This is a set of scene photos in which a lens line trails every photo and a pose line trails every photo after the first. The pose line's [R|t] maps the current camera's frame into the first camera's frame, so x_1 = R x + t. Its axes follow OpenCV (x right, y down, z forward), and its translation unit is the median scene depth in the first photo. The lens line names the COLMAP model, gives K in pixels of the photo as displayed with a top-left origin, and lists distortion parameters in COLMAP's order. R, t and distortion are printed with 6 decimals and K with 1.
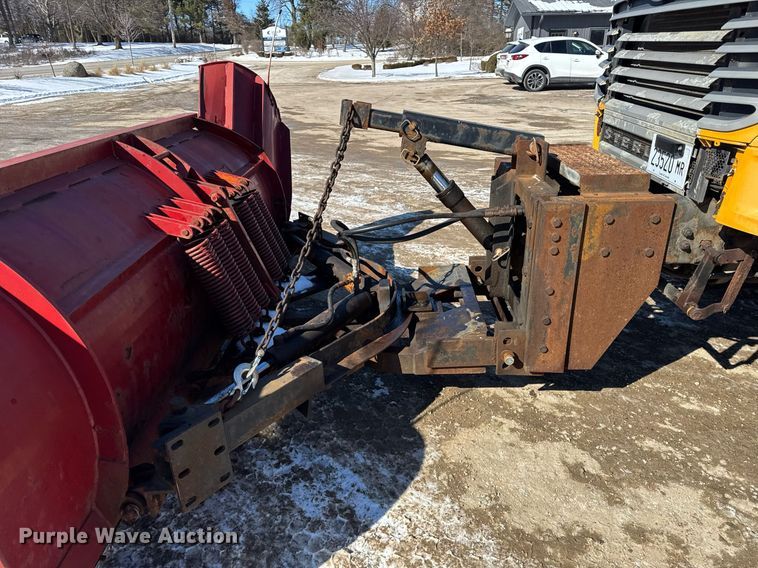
lens RADIAL K [[533.3, 0, 379.0], [0, 533.3, 284.0], [0, 0, 1]] dist [0.006950, -0.018544]
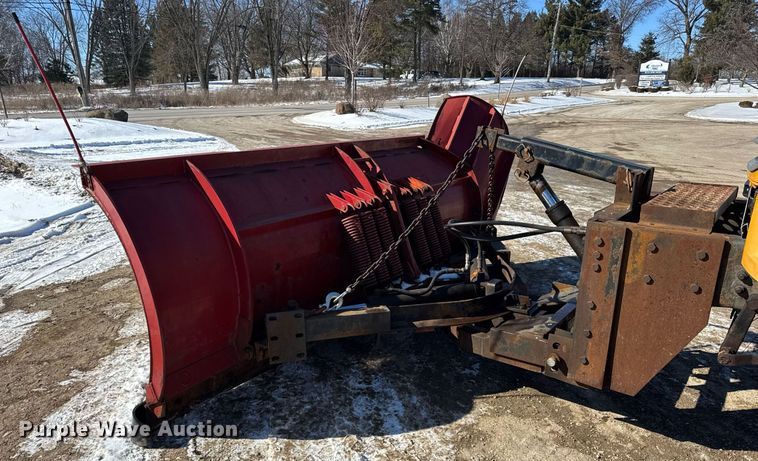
lens RADIAL K [[579.2, 0, 378.1], [0, 579.2, 309.2], [0, 0, 1]] dist [-0.000318, -0.035830]
pose [[0.770753, 0.225441, -0.595917, 0.620727], [-0.249547, 0.967398, 0.043215, 0.070308], [0.586231, 0.115401, 0.801883, -0.178313]]
